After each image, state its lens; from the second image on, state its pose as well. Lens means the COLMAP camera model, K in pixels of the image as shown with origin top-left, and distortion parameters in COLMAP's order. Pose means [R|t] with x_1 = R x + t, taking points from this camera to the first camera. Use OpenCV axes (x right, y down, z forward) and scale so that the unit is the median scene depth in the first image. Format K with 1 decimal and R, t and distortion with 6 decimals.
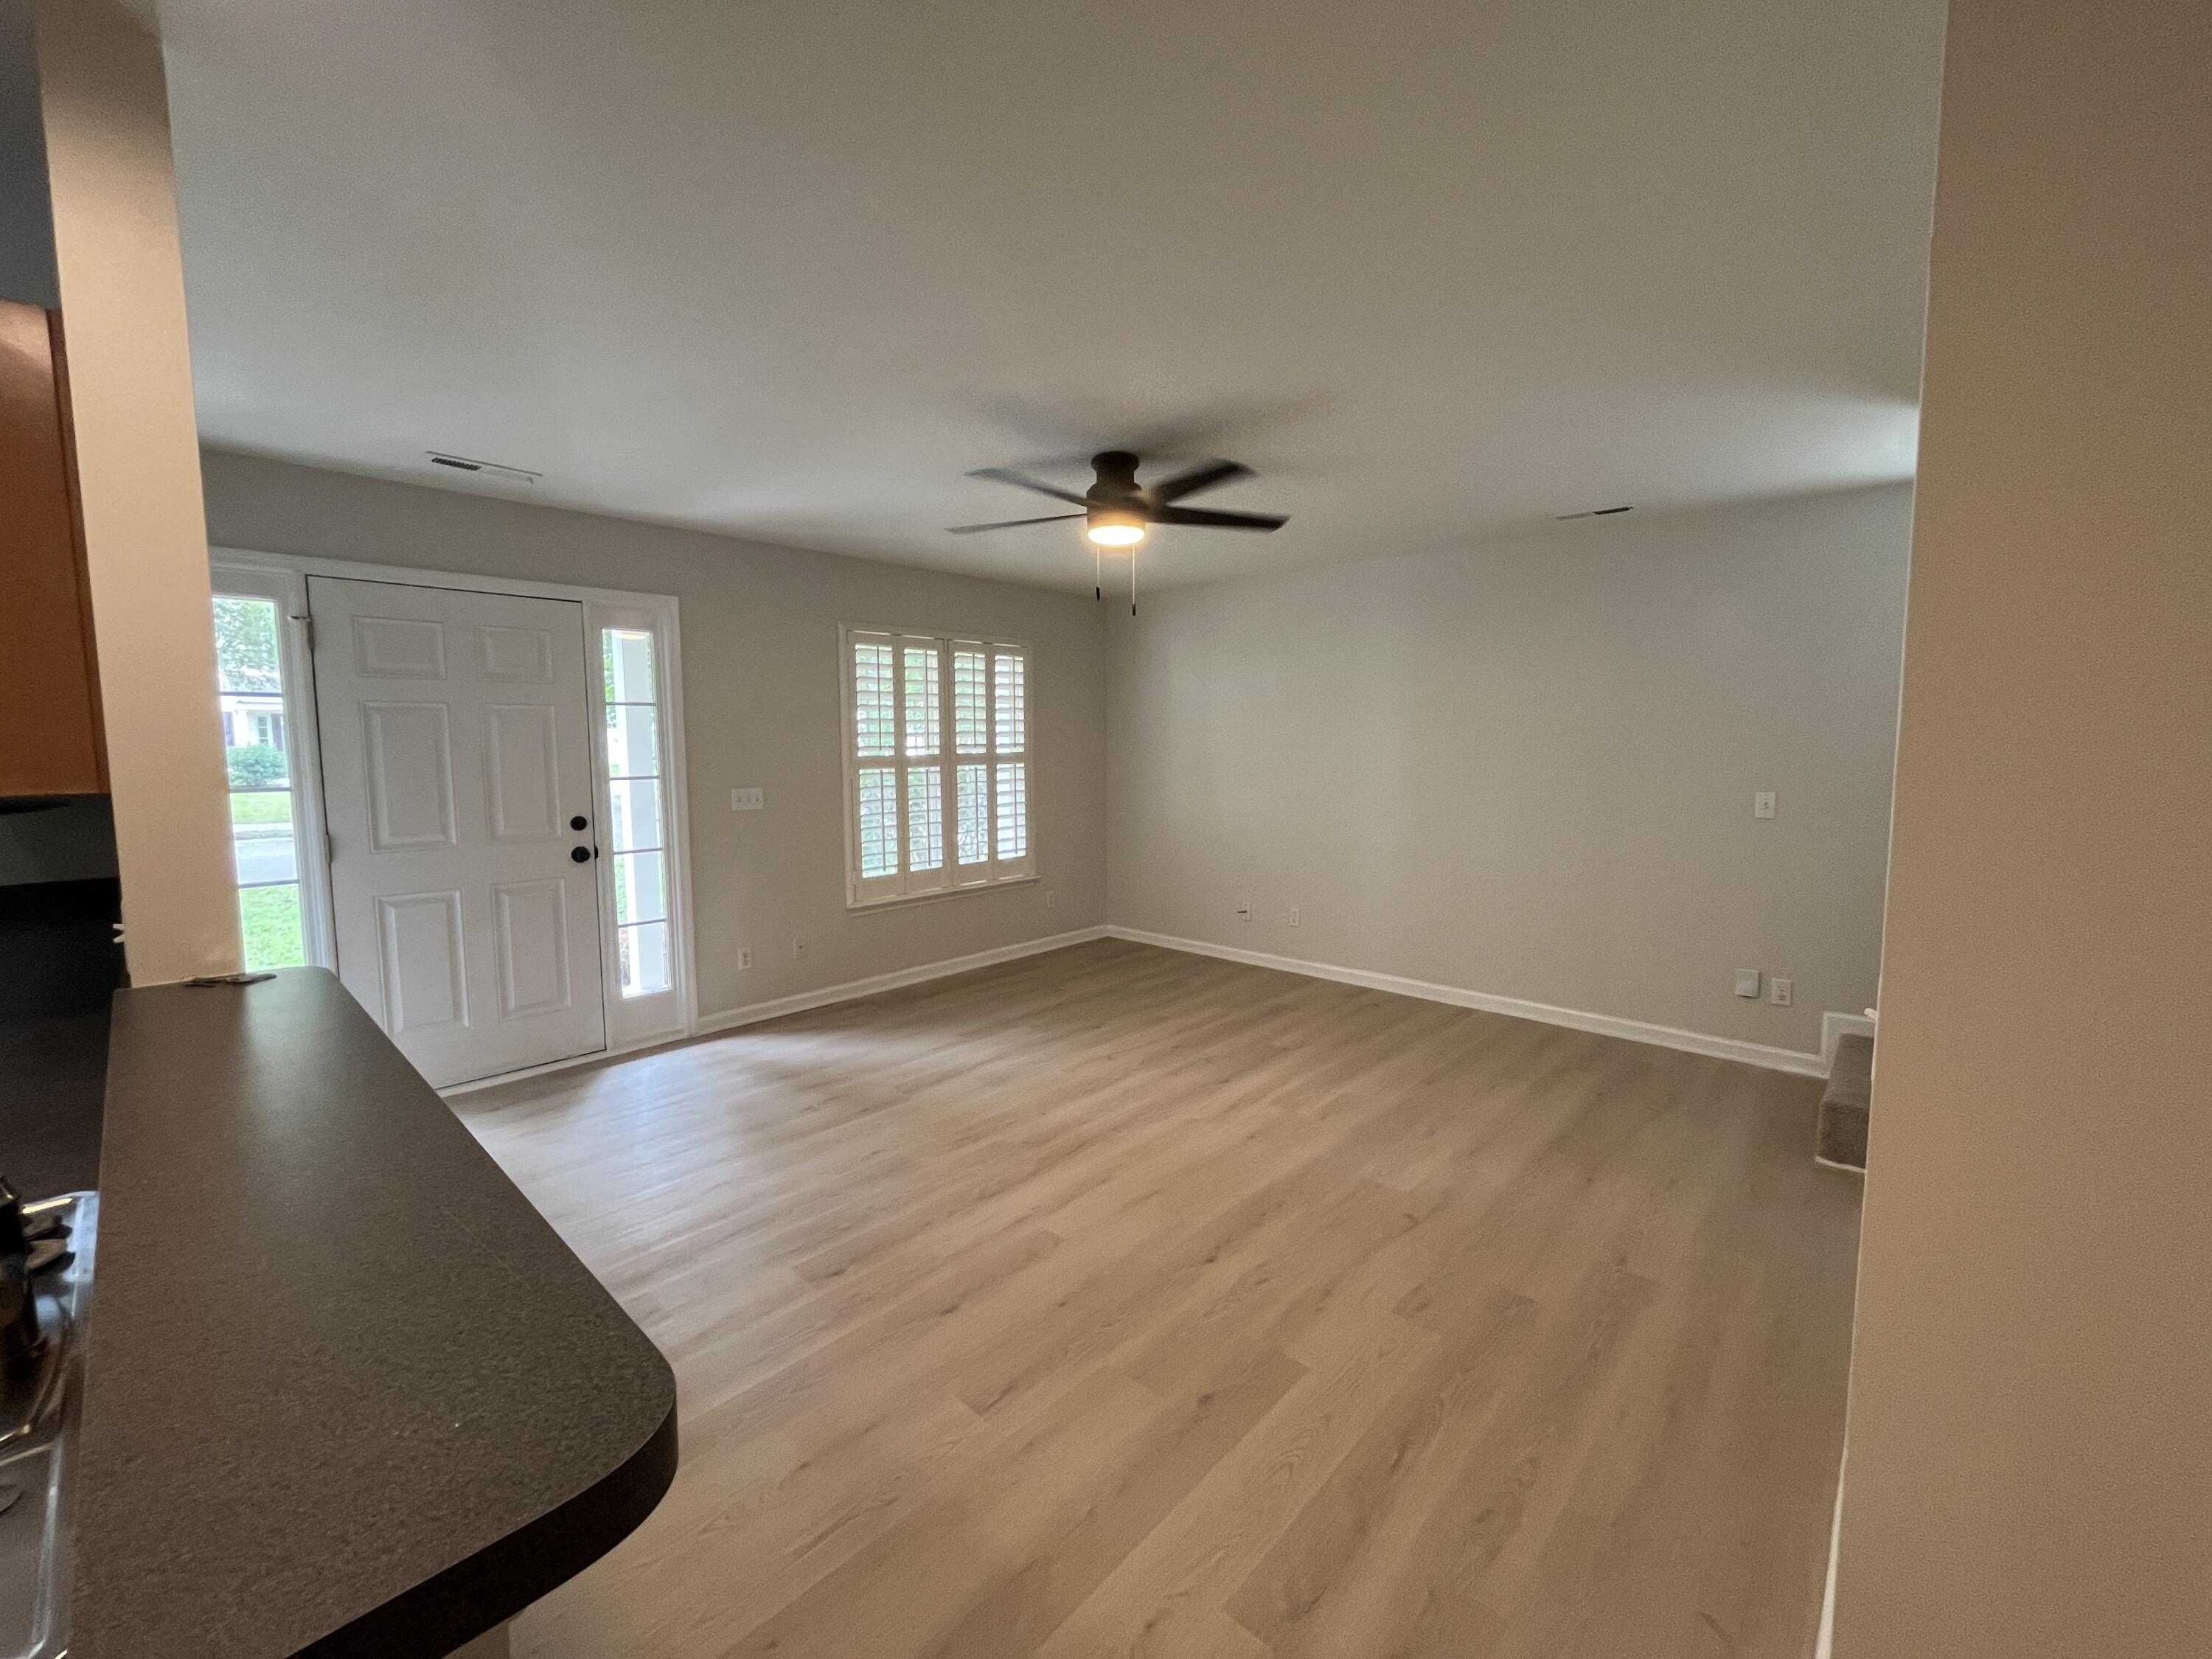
lens RADIAL K [[911.5, 0, 1111.7], [0, 911.5, 835.2], [0, 0, 1]] dist [-0.001500, 0.001552]
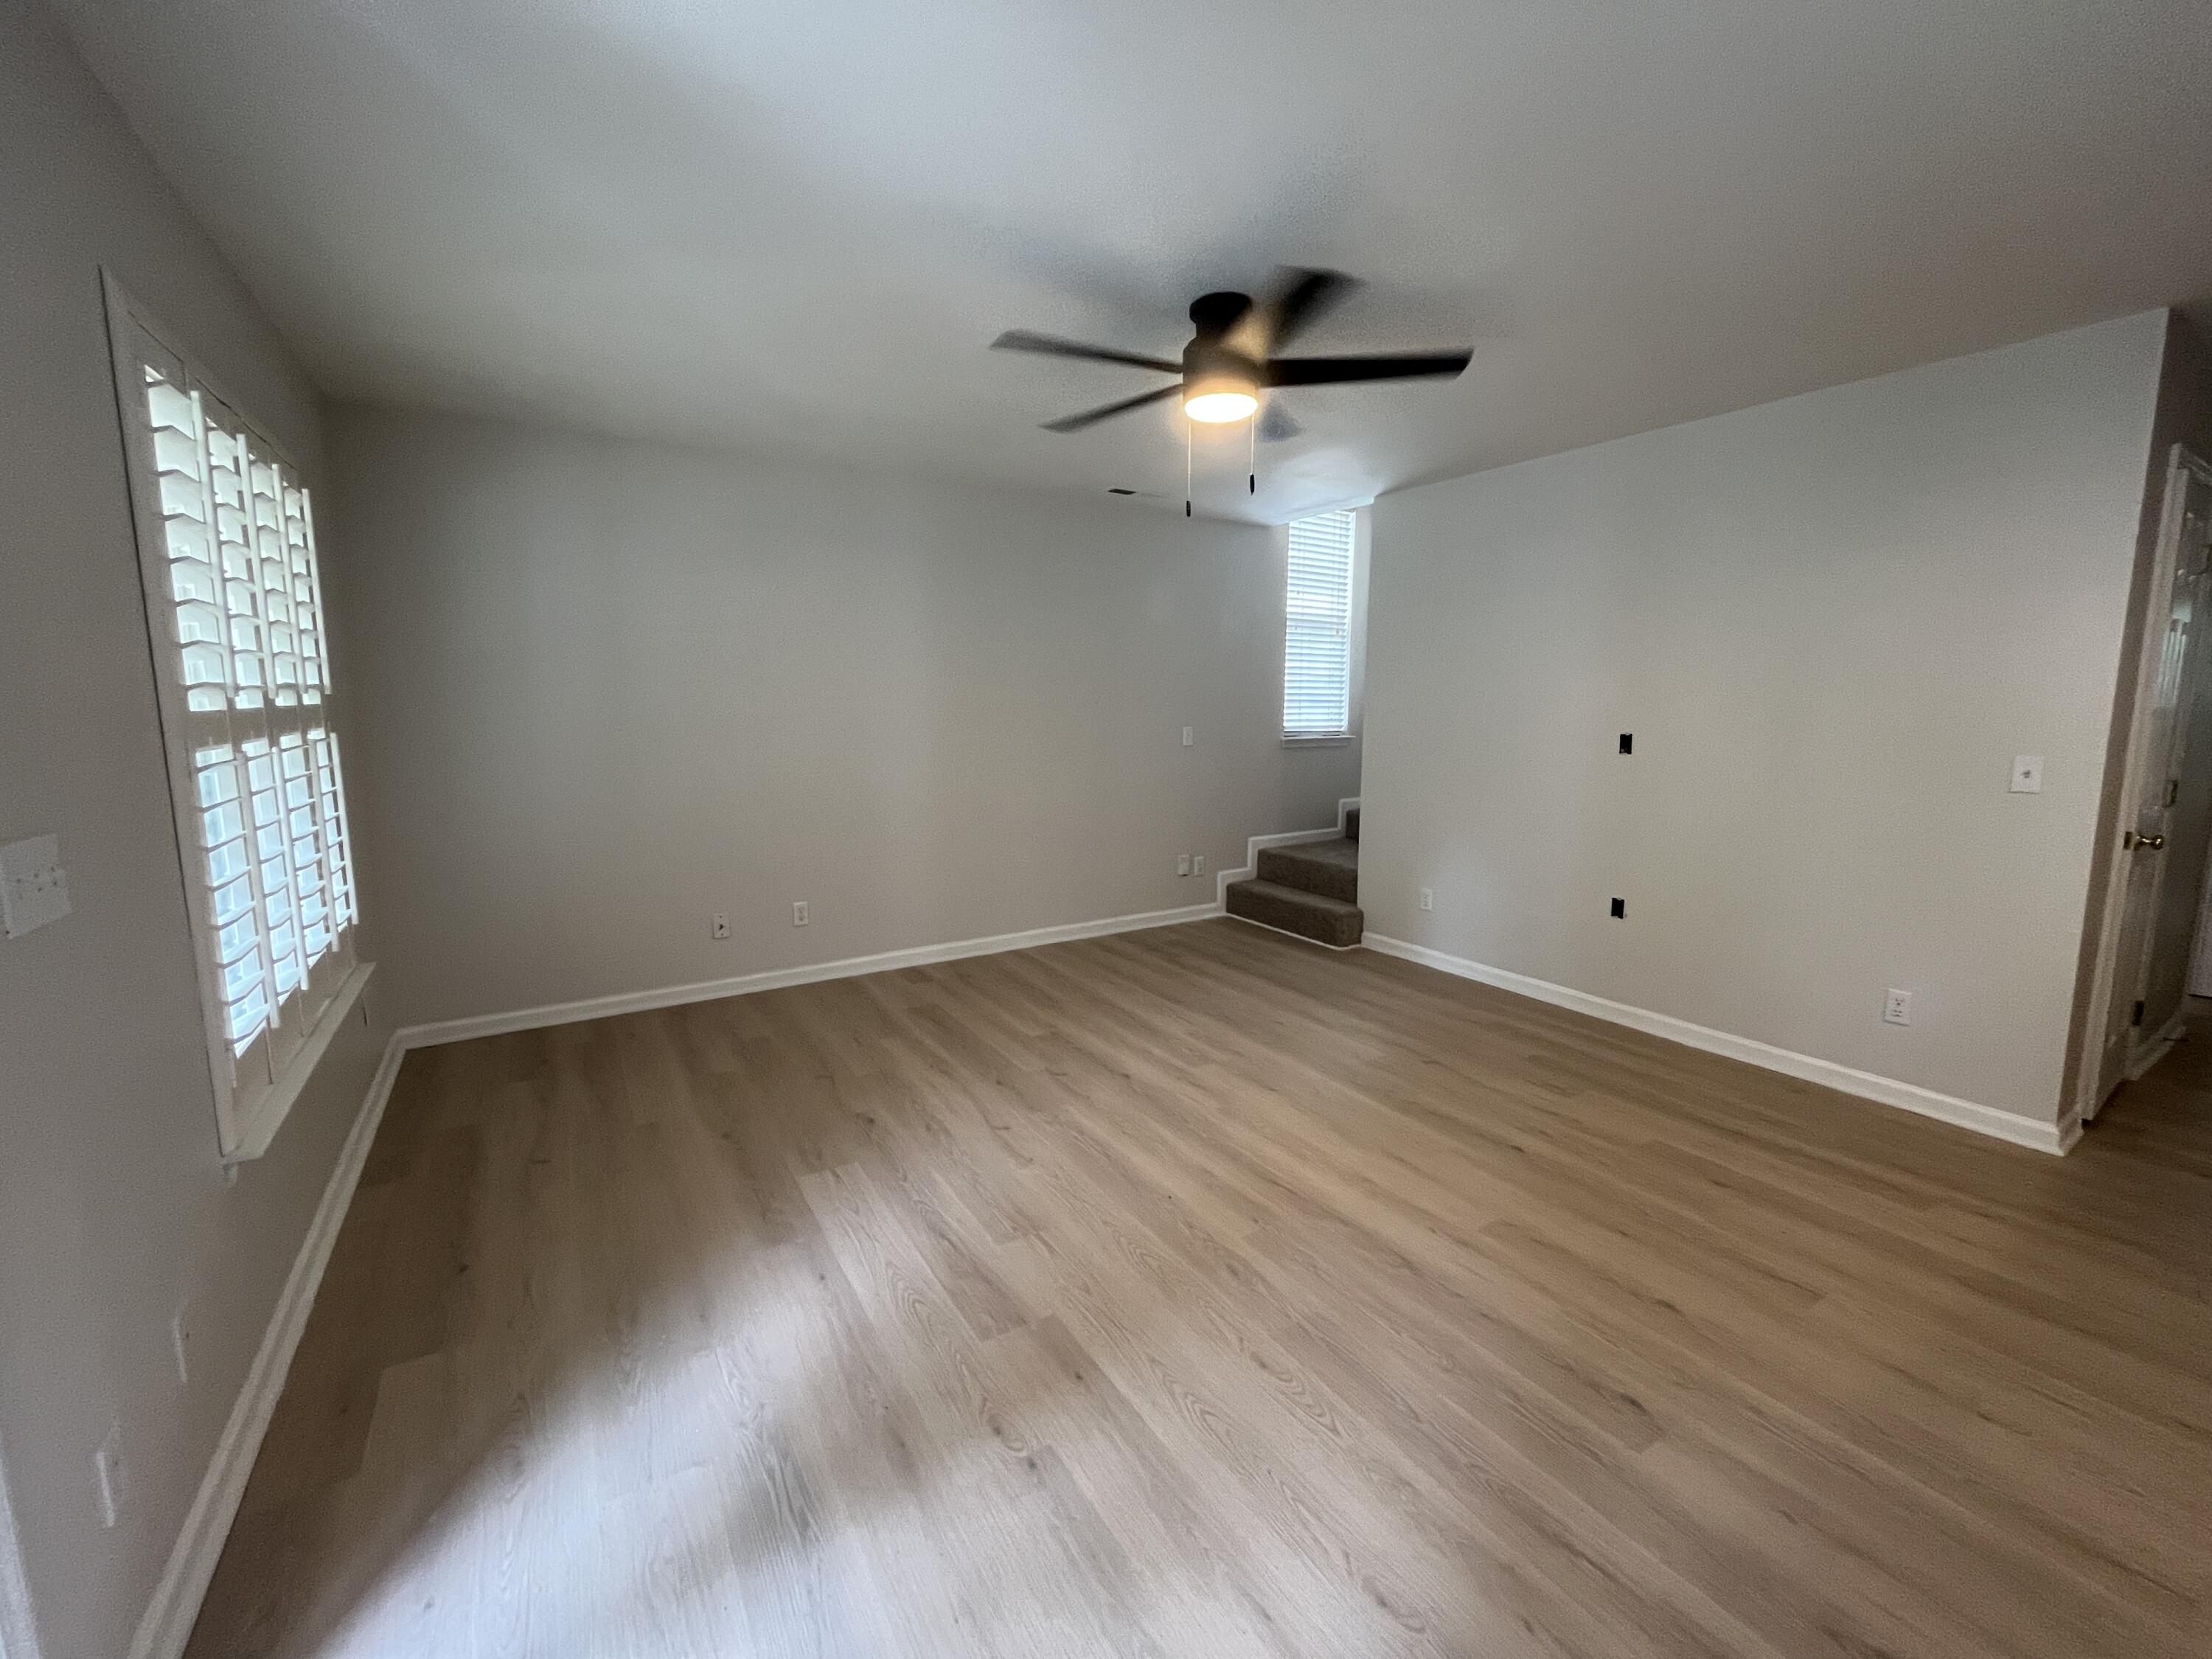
lens RADIAL K [[911.5, 0, 1111.8], [0, 911.5, 825.0], [0, 0, 1]] dist [-0.001500, 0.001552]
pose [[0.242913, -0.127468, 0.961637, -0.647641], [0.101700, 0.989212, 0.105433, -0.054734], [-0.964702, 0.072187, 0.253256, 0.741262]]
